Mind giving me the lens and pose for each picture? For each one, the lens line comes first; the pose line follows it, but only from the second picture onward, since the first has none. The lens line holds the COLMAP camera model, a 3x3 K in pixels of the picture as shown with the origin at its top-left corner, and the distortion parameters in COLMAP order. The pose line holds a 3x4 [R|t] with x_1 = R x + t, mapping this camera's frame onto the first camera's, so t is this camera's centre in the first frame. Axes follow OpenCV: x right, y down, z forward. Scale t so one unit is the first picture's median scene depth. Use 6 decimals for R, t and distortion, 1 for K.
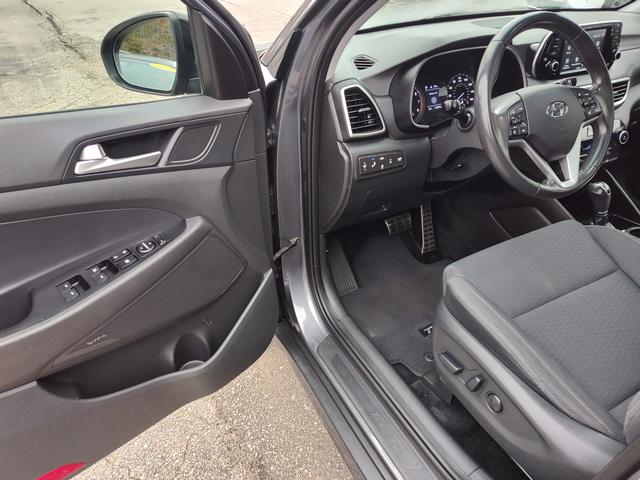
lens RADIAL K [[435.9, 0, 316.8], [0, 435.9, 240.3], [0, 0, 1]] dist [0.044469, -0.049622]
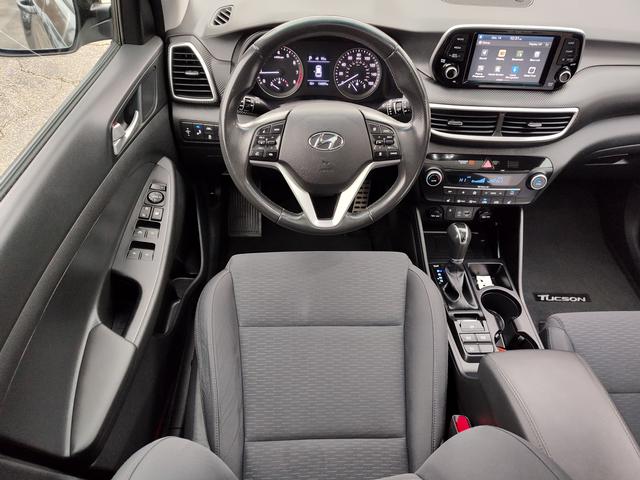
lens RADIAL K [[435.9, 0, 316.8], [0, 435.9, 240.3], [0, 0, 1]] dist [0.044469, -0.049622]
pose [[0.908502, 0.349169, -0.229576, 0.705206], [-0.282562, 0.918050, 0.278104, -0.311133], [0.307867, -0.187789, 0.932713, 0.136666]]
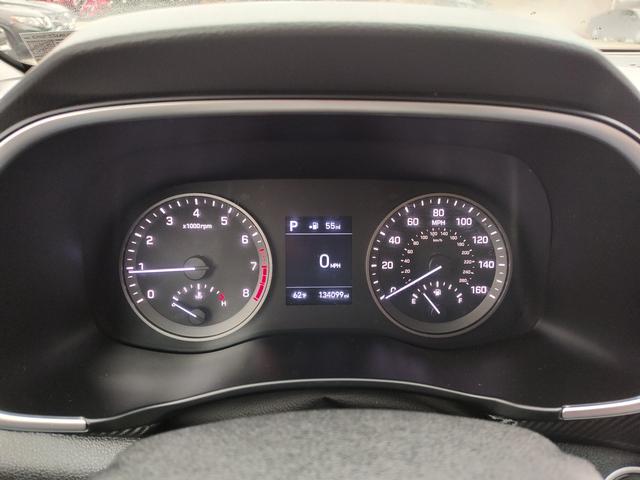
lens RADIAL K [[435.9, 0, 316.8], [0, 435.9, 240.3], [0, 0, 1]] dist [0.044469, -0.049622]
pose [[0.916571, 0.222113, -0.332510, 0.432411], [-0.255035, 0.965174, -0.058284, -0.388198], [0.307985, 0.138223, 0.941297, 0.875762]]
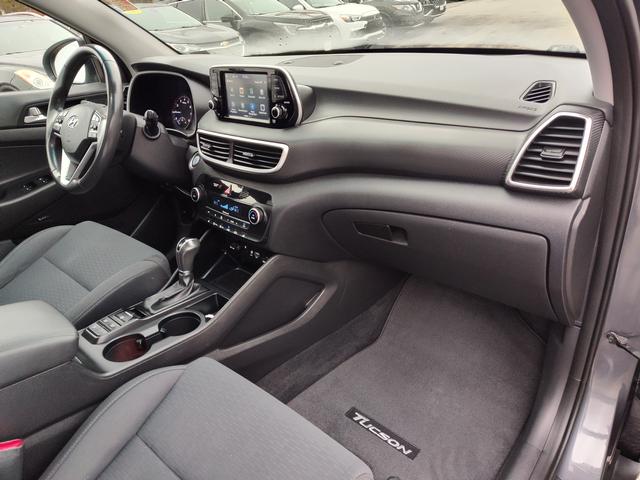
lens RADIAL K [[435.9, 0, 316.8], [0, 435.9, 240.3], [0, 0, 1]] dist [0.044469, -0.049622]
pose [[0.385185, 0.434304, -0.814255, 1.761050], [-0.439146, 0.862294, 0.252188, -0.558202], [0.811654, 0.260438, 0.522866, 0.891054]]
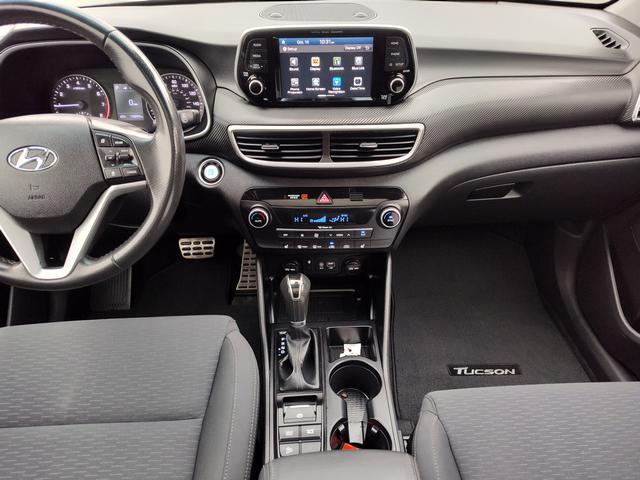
lens RADIAL K [[430.5, 0, 316.7], [0, 430.5, 244.3], [0, 0, 1]] dist [0.052870, -0.059985]
pose [[0.916297, 0.265058, -0.300242, 1.017682], [-0.241113, 0.963671, 0.114900, -0.308311], [0.319789, -0.032890, 0.946918, 0.478432]]
